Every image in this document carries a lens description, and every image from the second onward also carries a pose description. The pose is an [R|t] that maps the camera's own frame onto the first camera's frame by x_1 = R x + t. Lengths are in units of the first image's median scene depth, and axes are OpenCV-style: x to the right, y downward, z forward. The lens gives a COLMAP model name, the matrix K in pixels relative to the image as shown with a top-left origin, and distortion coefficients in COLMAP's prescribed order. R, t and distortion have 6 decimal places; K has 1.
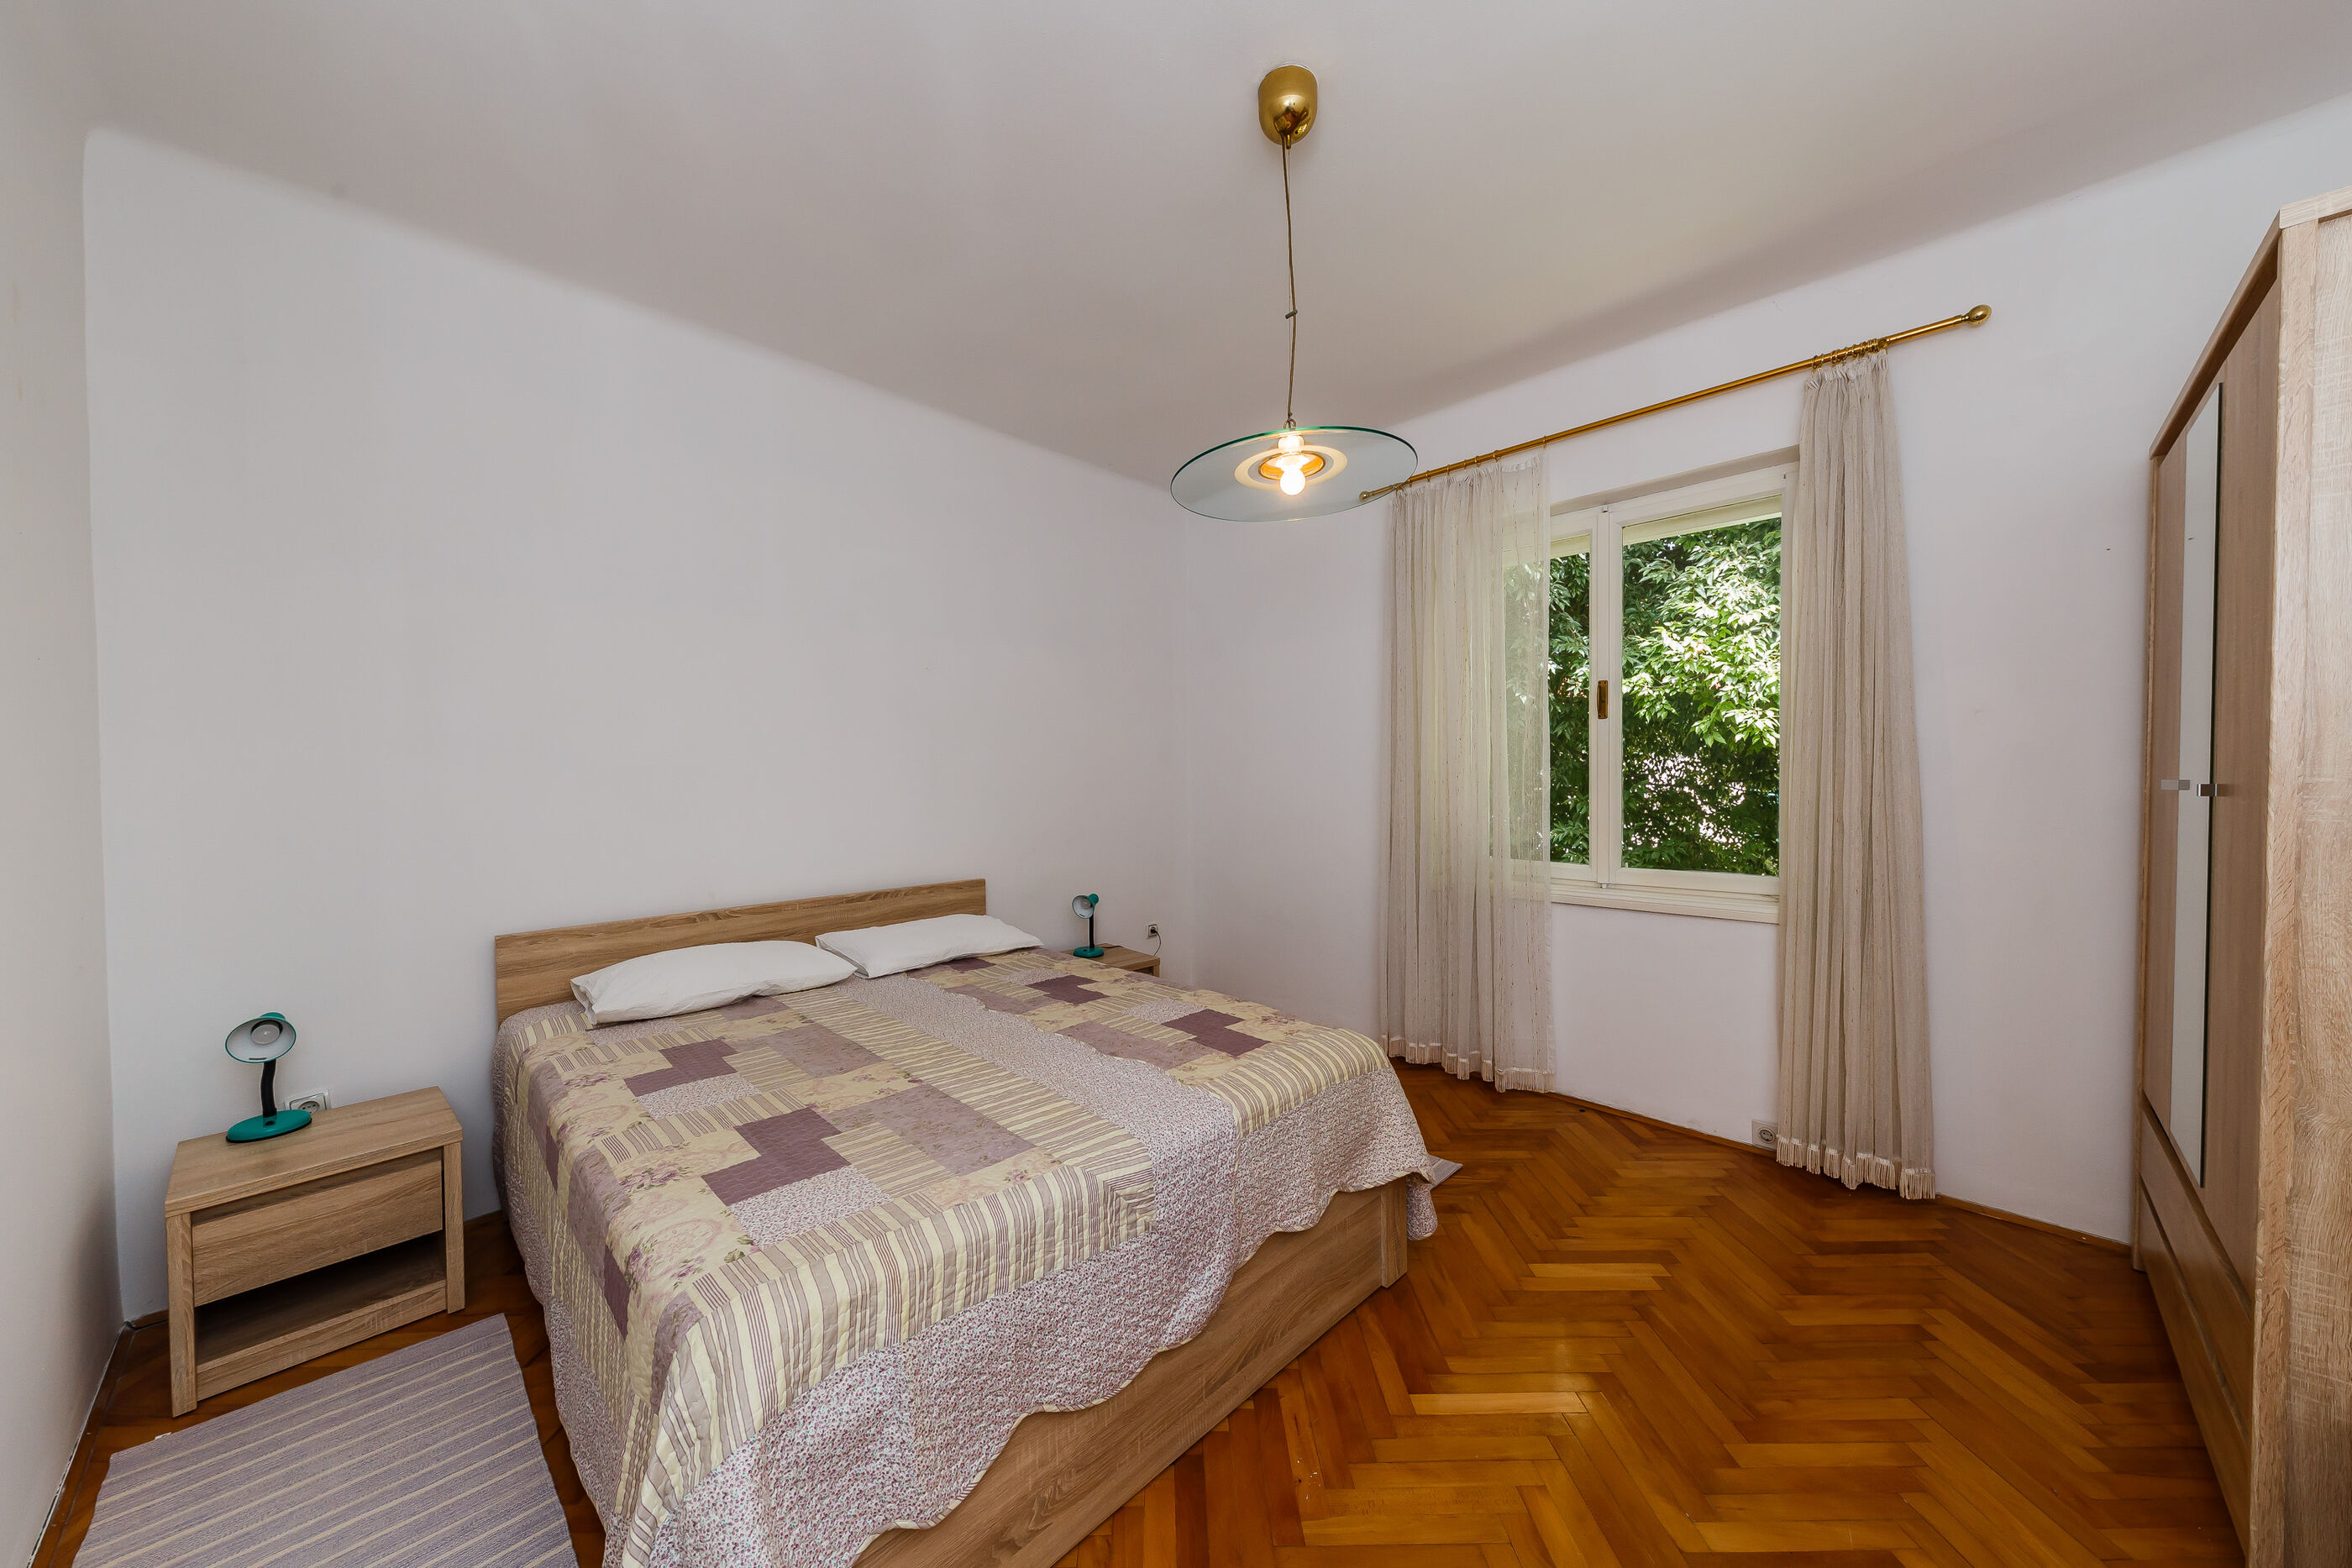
lens RADIAL K [[805.0, 0, 1176.0], [0, 805.0, 784.0], [0, 0, 1]] dist [0.012477, -0.000057]
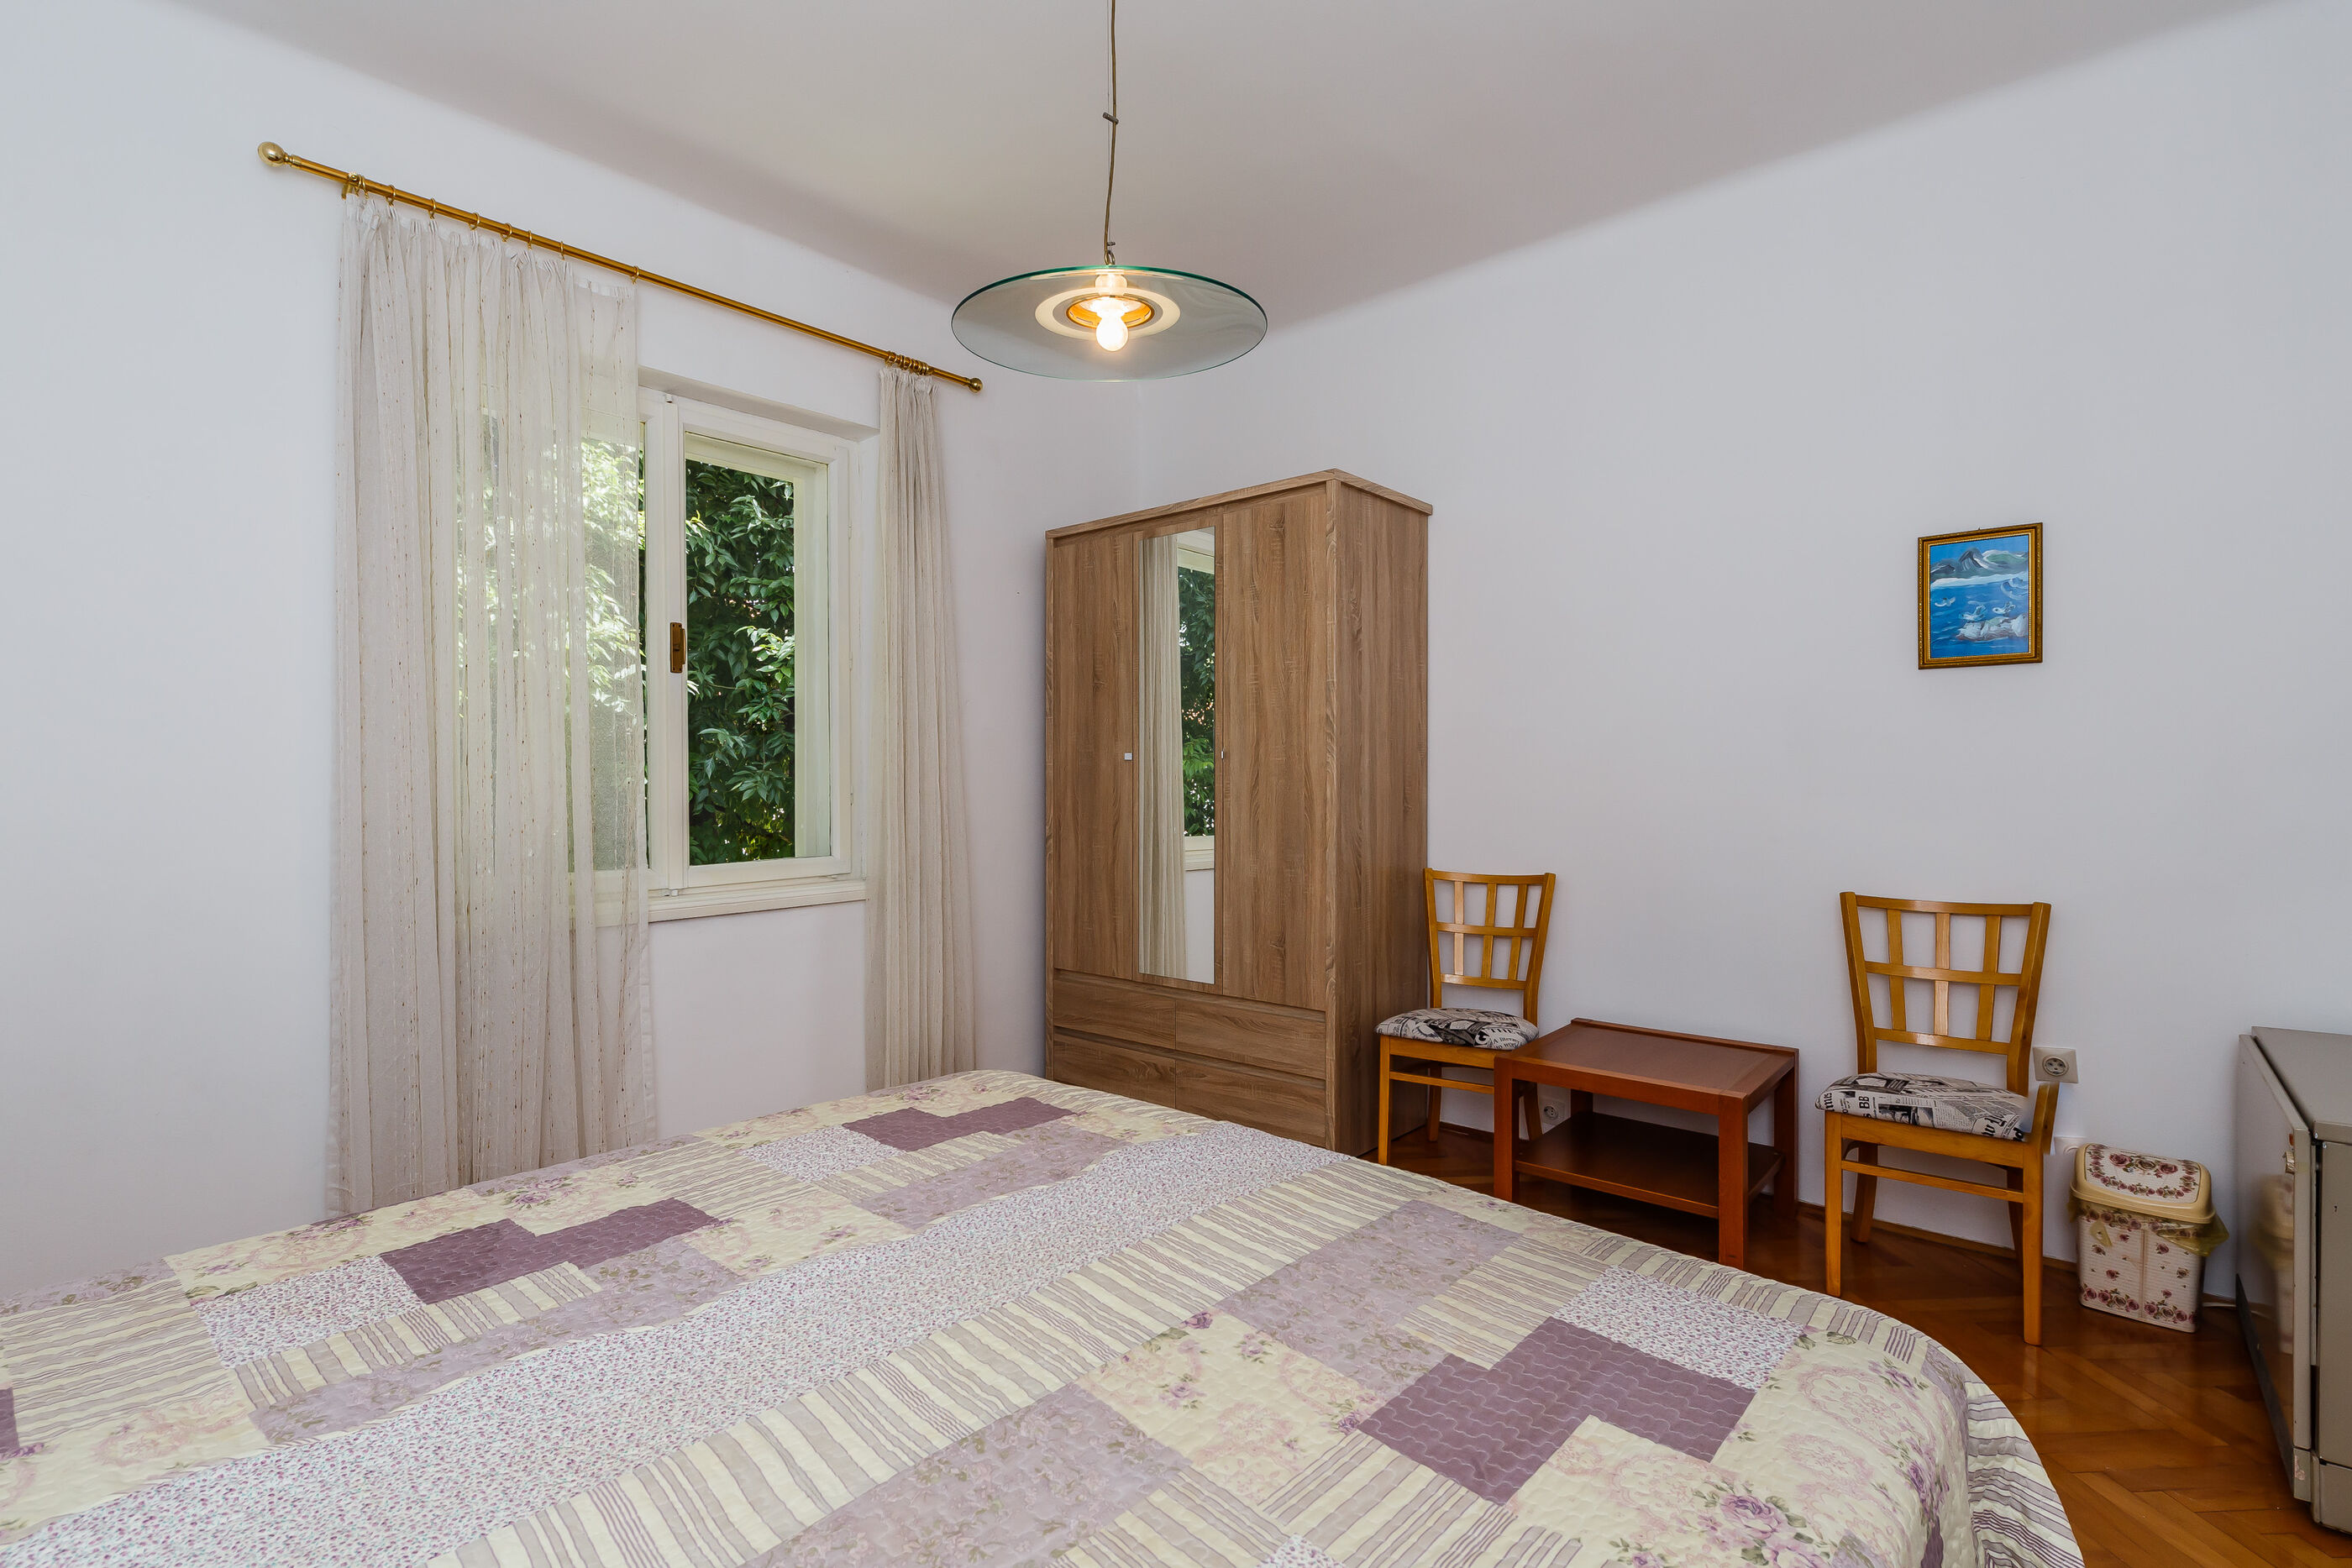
lens RADIAL K [[1089.1, 0, 1176.0], [0, 1089.1, 784.0], [0, 0, 1]] dist [0.003458, 0.000417]
pose [[-0.038512, 0.001923, 0.999256, -0.893560], [0.017215, 0.999851, -0.001260, 0.059397], [-0.999110, 0.017154, -0.038540, 0.977768]]
